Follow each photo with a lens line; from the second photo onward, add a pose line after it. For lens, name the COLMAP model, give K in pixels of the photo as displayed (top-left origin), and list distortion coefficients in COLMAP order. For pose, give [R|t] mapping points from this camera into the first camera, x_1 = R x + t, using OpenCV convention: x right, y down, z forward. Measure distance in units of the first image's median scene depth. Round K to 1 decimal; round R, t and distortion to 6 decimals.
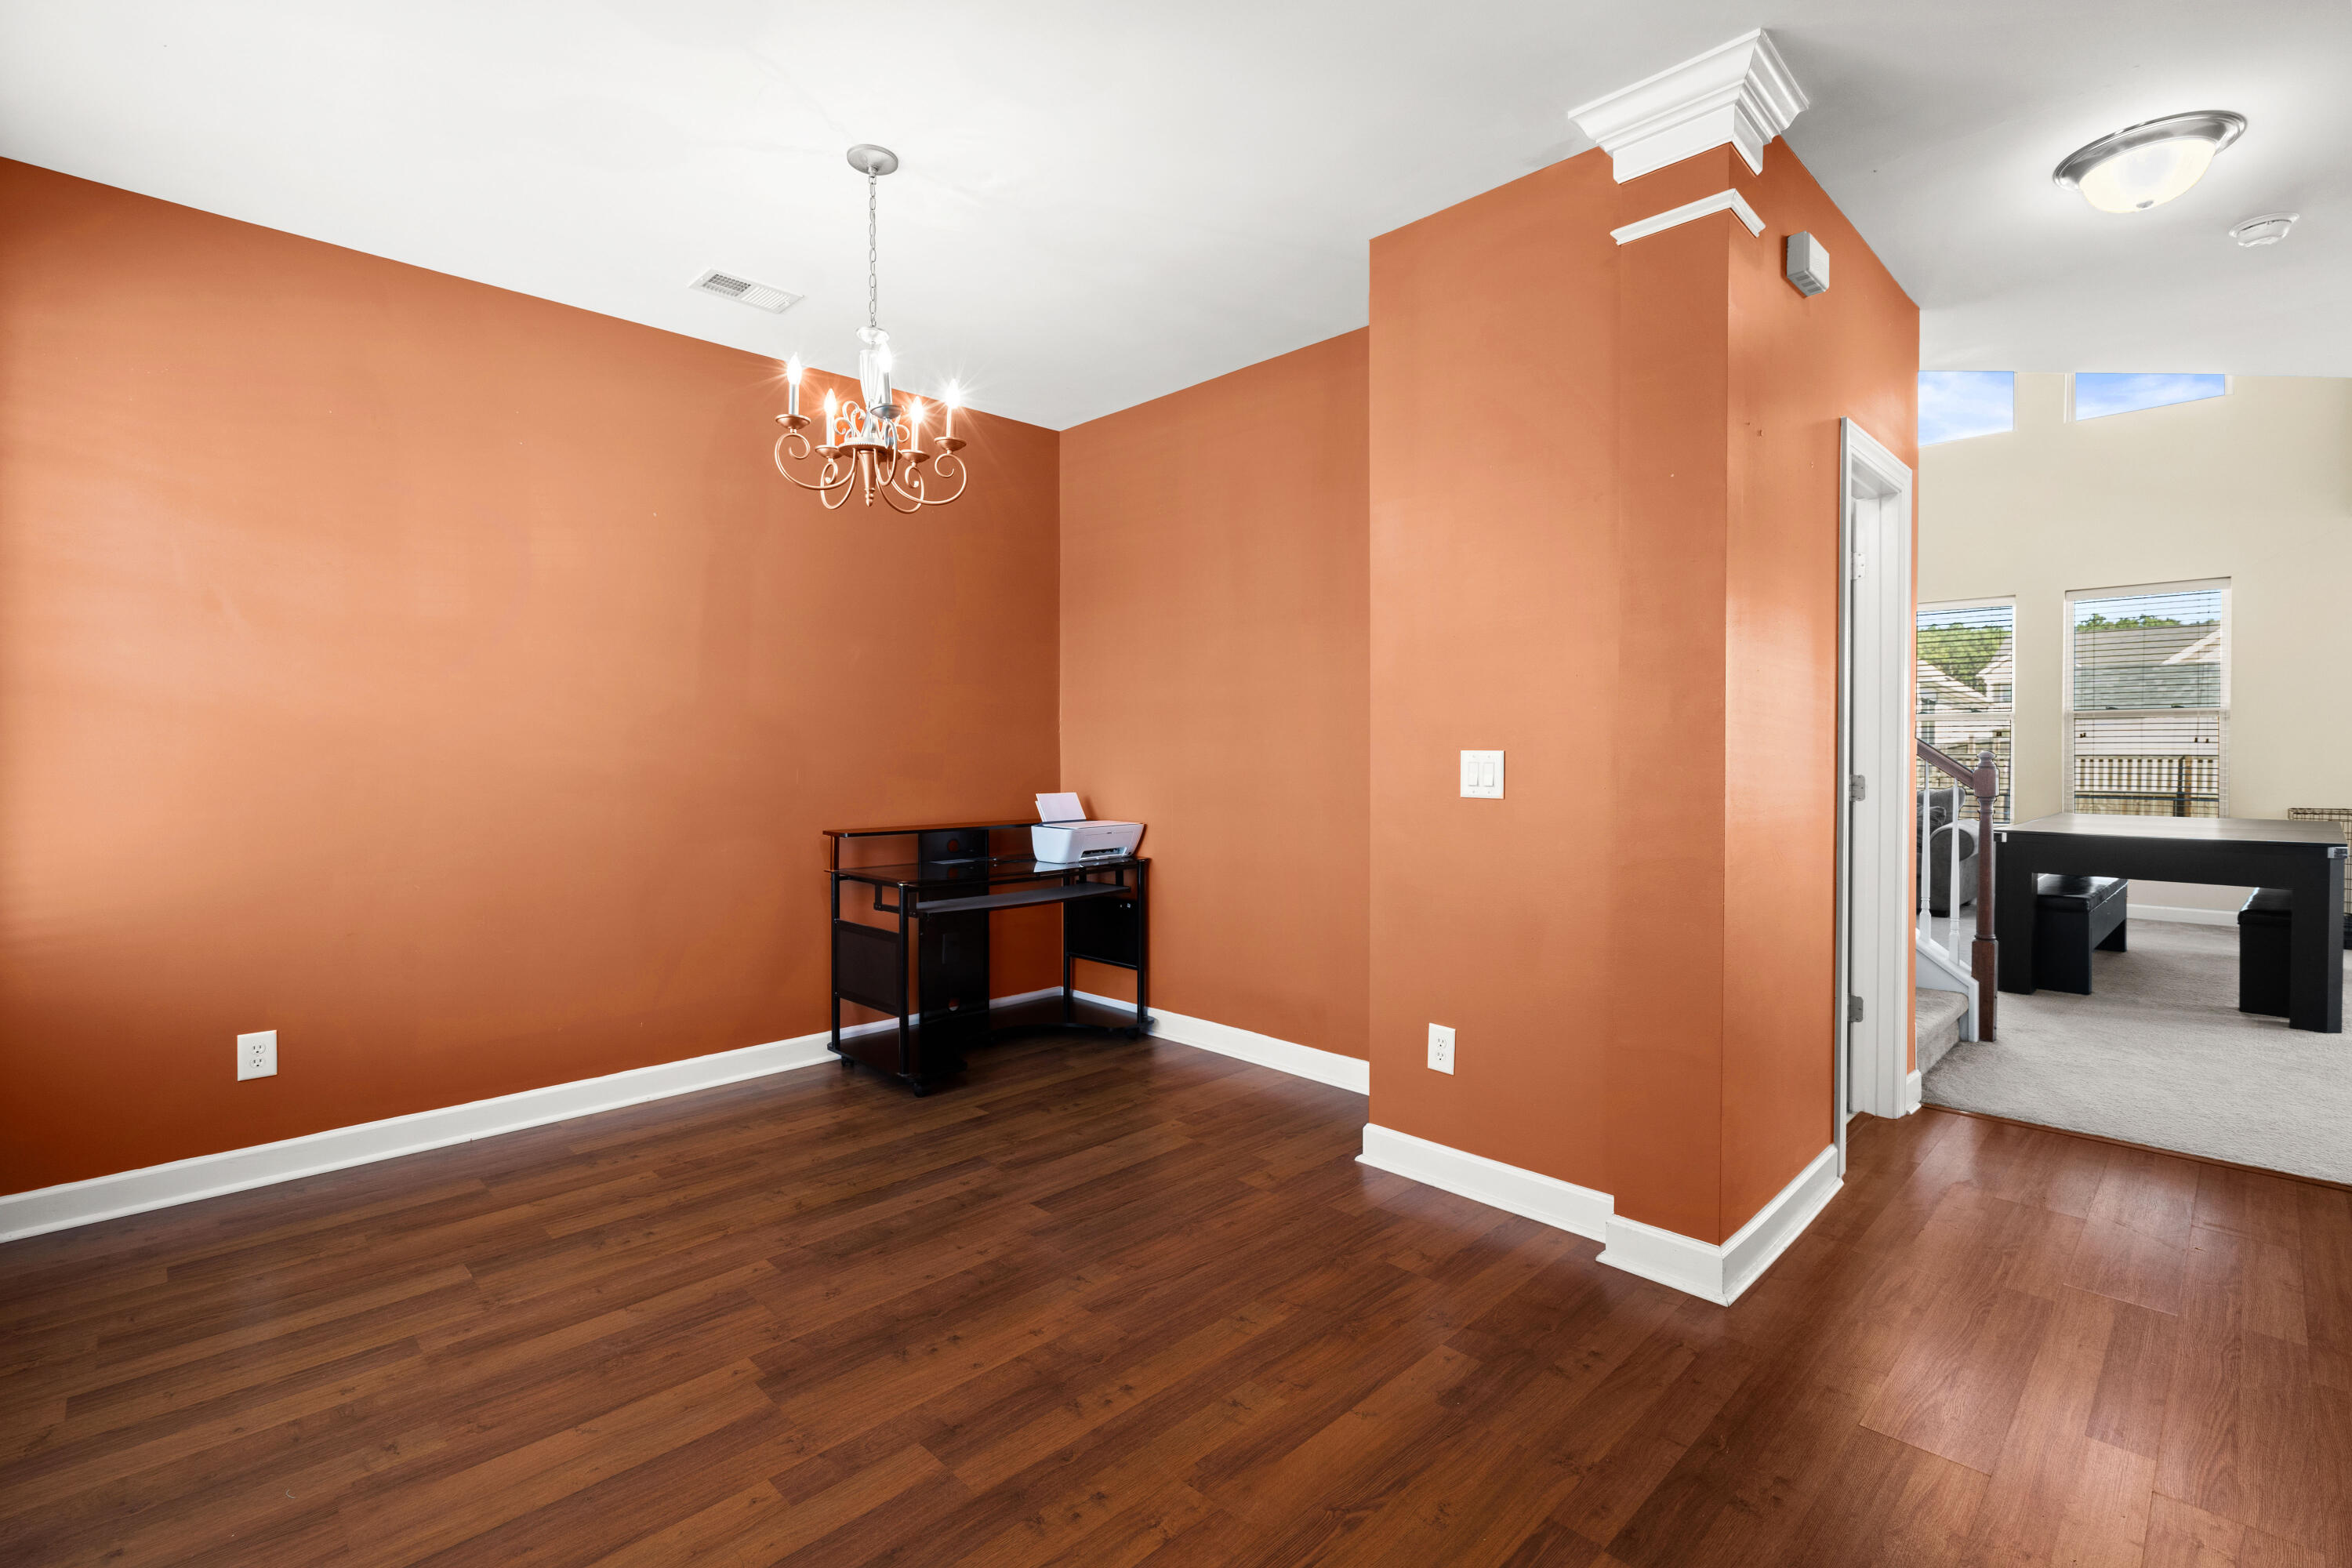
lens RADIAL K [[1071.5, 0, 1182.2], [0, 1071.5, 766.3], [0, 0, 1]] dist [-0.000276, 0.000610]
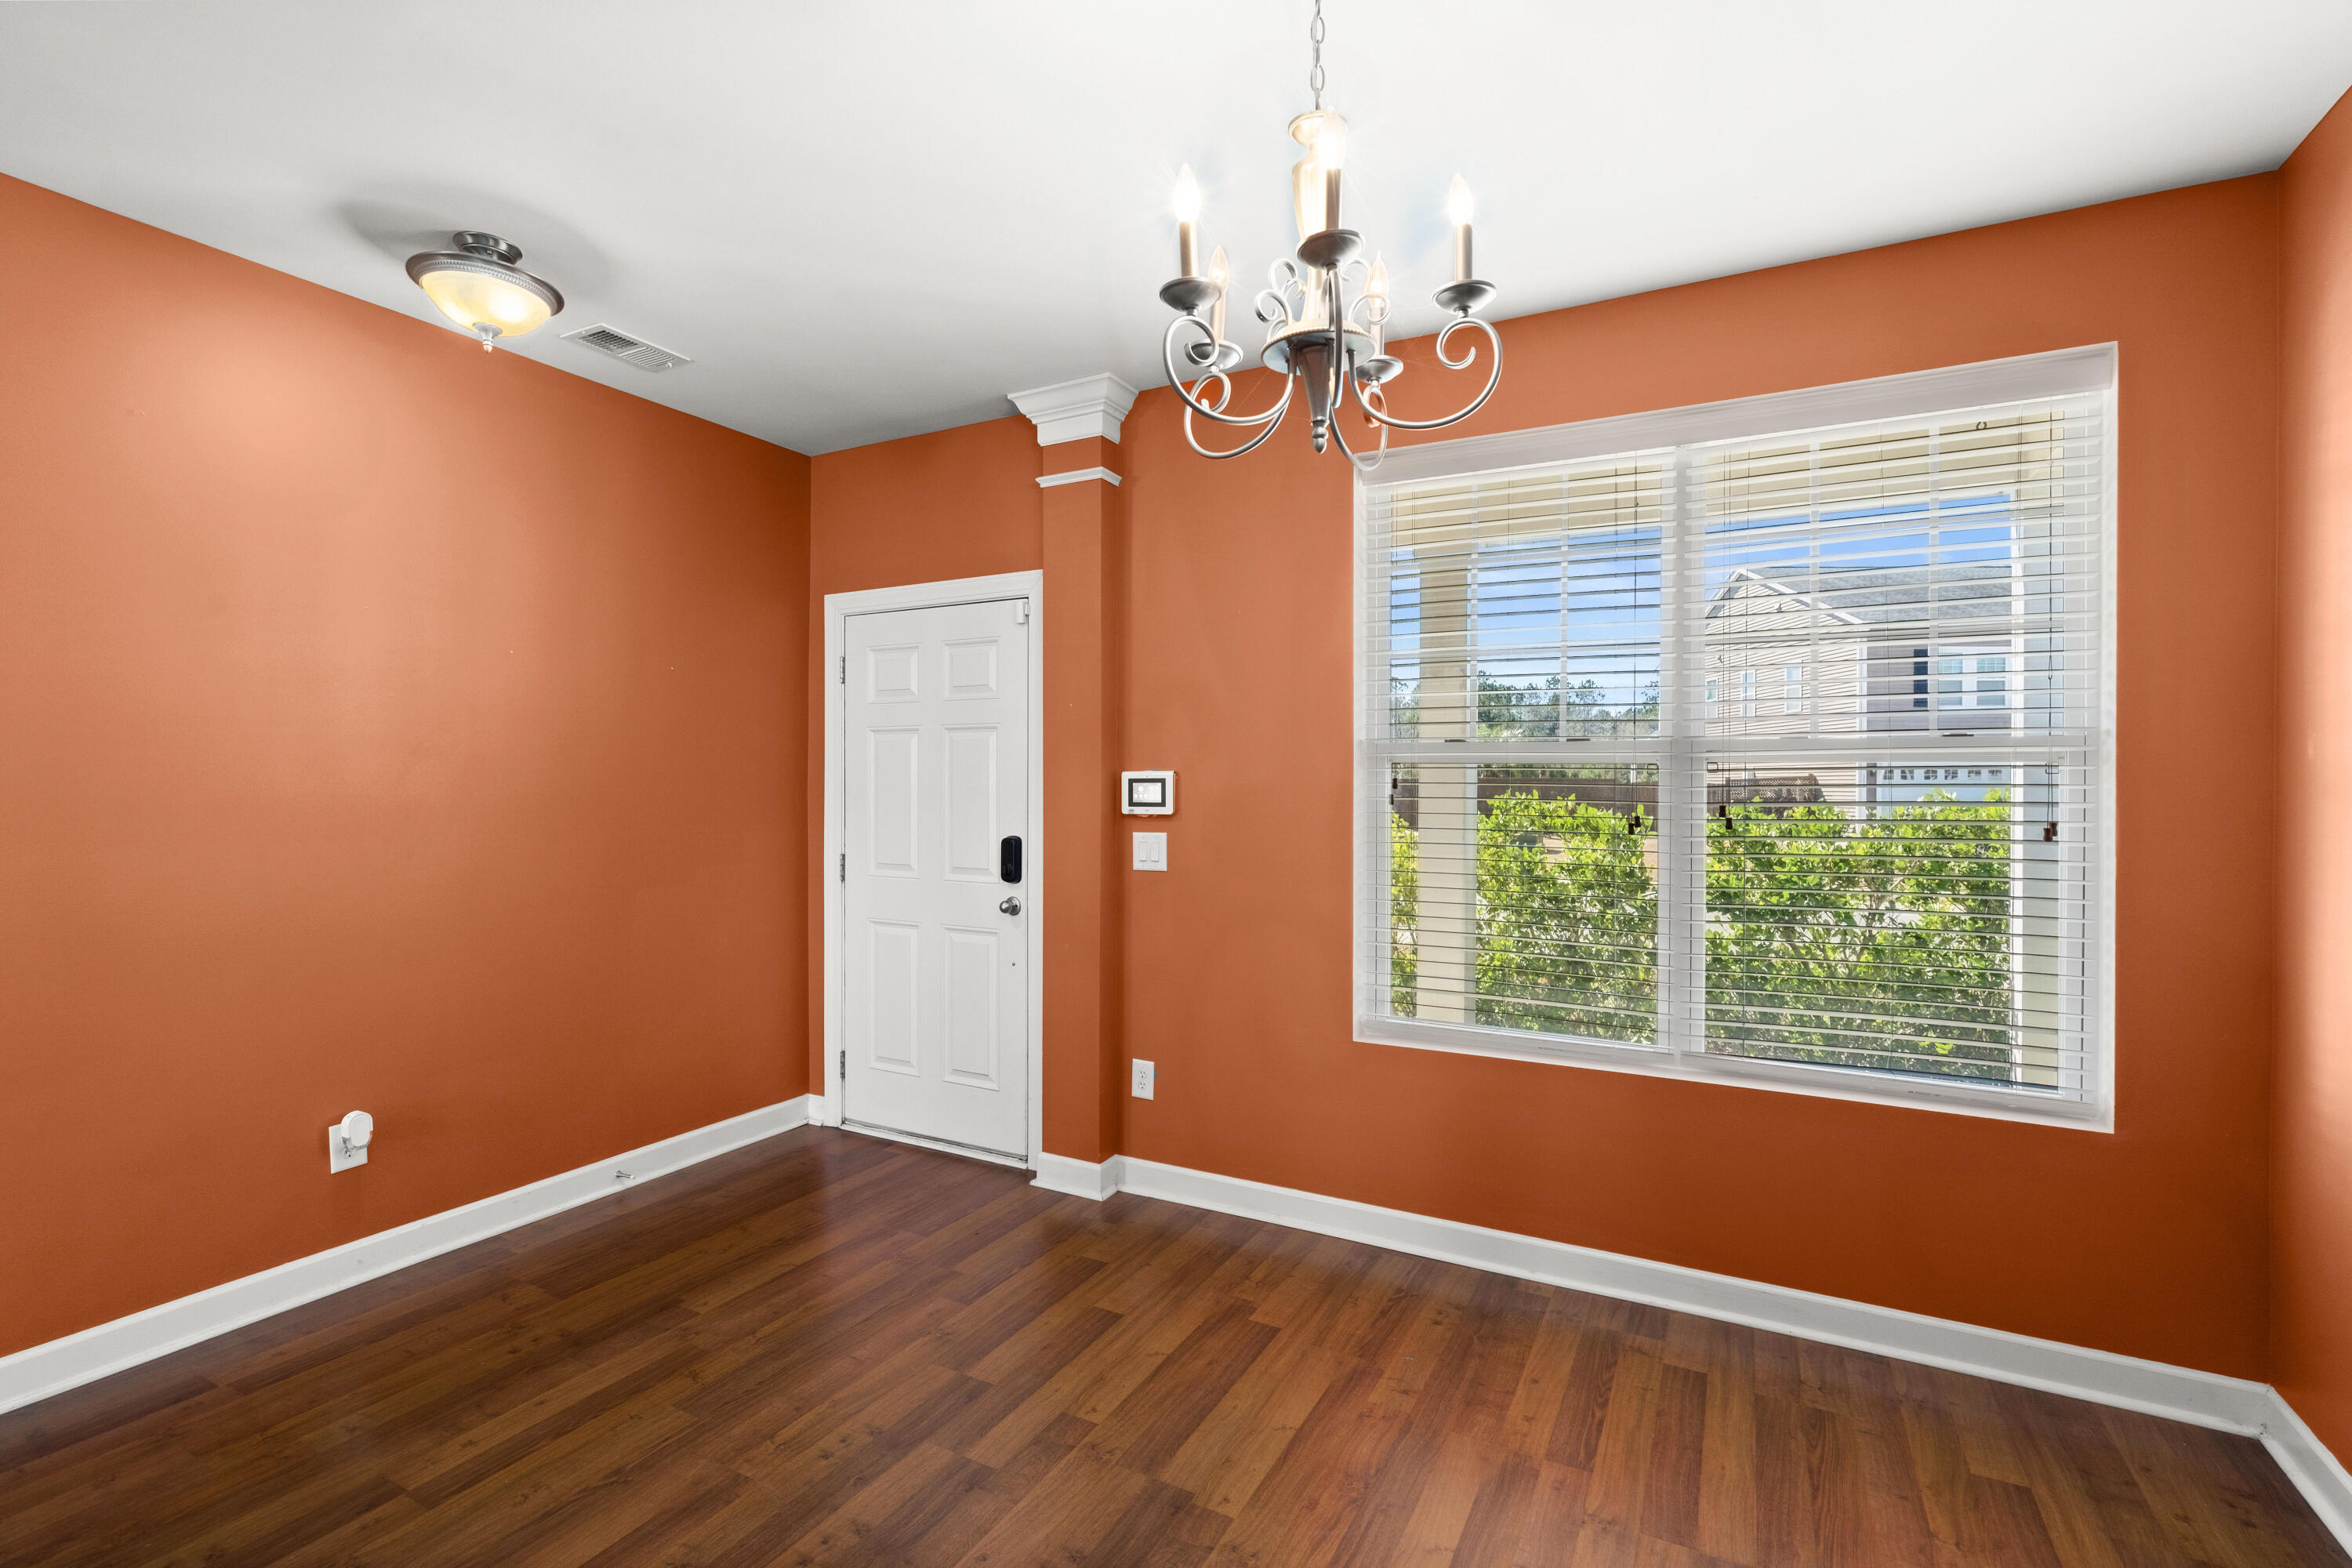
lens RADIAL K [[1071.5, 0, 1182.2], [0, 1071.5, 766.3], [0, 0, 1]] dist [-0.000276, 0.000610]
pose [[-0.955578, -0.004830, -0.294700, -0.095329], [-0.004525, 0.999988, -0.001717, -0.119081], [0.294705, -0.000307, -0.955588, 2.168510]]
